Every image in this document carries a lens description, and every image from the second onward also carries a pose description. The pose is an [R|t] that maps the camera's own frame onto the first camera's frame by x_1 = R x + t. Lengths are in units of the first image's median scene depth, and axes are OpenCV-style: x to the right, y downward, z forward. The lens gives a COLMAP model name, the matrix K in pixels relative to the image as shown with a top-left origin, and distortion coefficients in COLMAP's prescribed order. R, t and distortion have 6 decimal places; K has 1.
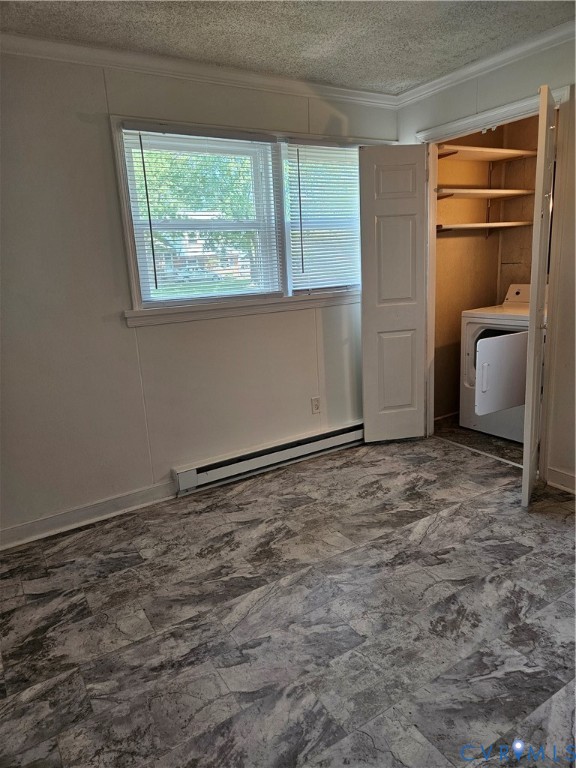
lens RADIAL K [[518.0, 0, 282.7], [0, 518.0, 378.5], [0, 0, 1]] dist [0.008062, -0.009564]
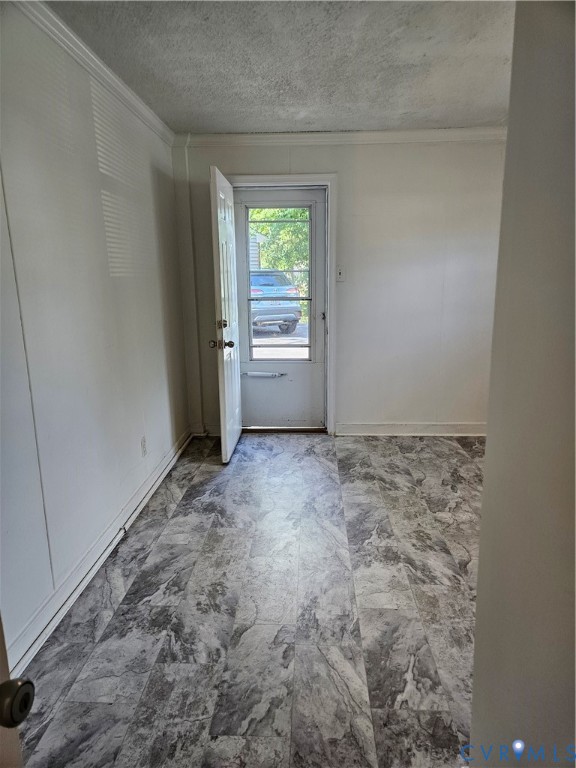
lens RADIAL K [[518.0, 0, 284.2], [0, 518.0, 390.3], [0, 0, 1]] dist [0.008062, -0.009564]
pose [[-0.579526, 0.239641, -0.778923, 0.663399], [-0.139773, 0.912399, 0.384698, -0.367569], [0.802878, 0.331815, -0.495263, 1.449208]]
